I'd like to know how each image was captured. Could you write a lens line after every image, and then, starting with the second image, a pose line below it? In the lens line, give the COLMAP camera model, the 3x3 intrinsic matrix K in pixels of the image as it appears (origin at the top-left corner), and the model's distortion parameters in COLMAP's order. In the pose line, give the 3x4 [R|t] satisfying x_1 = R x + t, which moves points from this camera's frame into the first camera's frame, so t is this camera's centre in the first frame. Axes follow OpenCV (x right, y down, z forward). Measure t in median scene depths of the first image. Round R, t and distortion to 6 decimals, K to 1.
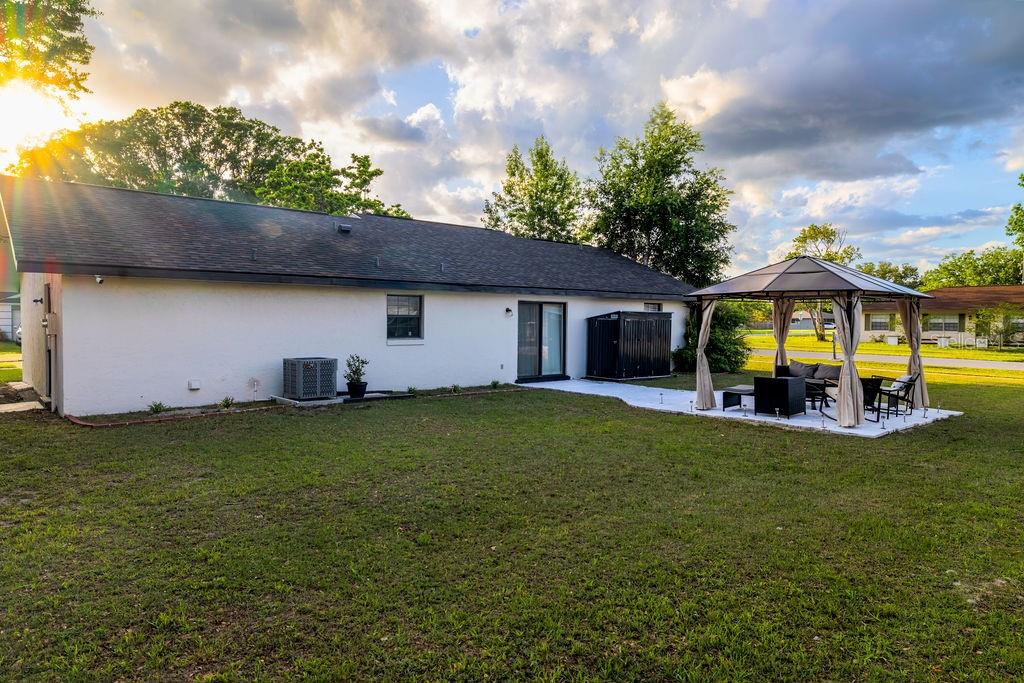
lens RADIAL K [[626.4, 0, 512.0], [0, 626.4, 341.5], [0, 0, 1]] dist [-0.000490, -0.000026]
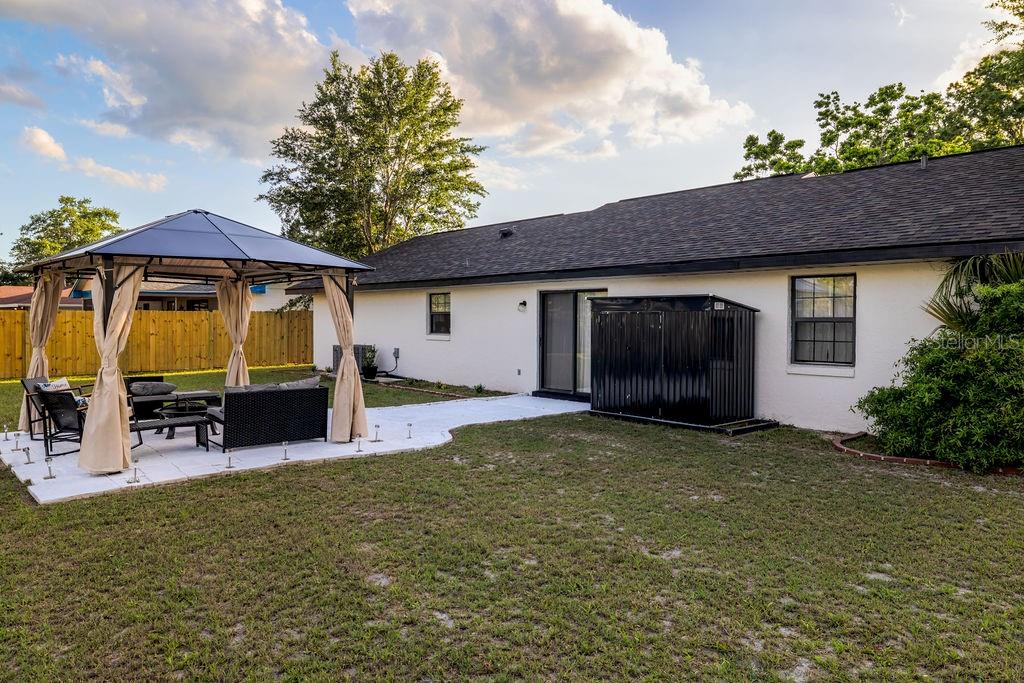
lens RADIAL K [[691.4, 0, 512.0], [0, 691.4, 341.5], [0, 0, 1]] dist [0.024493, -0.034089]
pose [[0.055947, 0.019242, -0.998248, 0.897736], [-0.044061, 0.998888, 0.016785, -0.014940], [0.997461, 0.043045, 0.056732, 0.953082]]
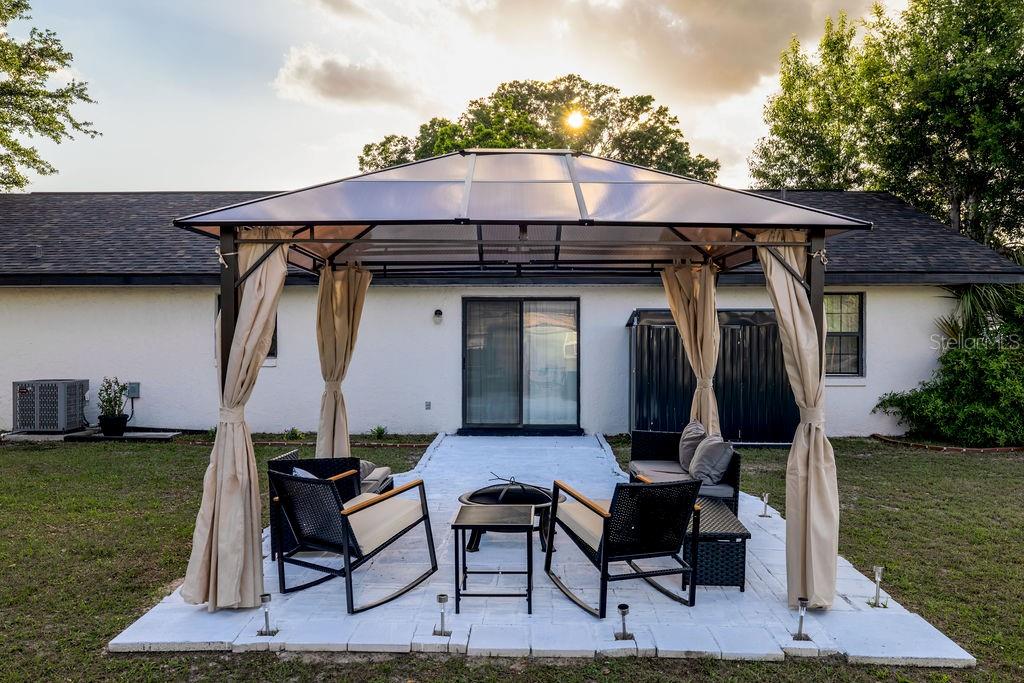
lens RADIAL K [[840.5, 0, 512.0], [0, 840.5, 341.5], [0, 0, 1]] dist [-0.004339, -0.001562]
pose [[0.749972, -0.005020, -0.661451, 0.597526], [-0.016257, 0.999529, -0.026019, -0.002528], [0.661270, 0.030267, 0.749537, 0.444925]]
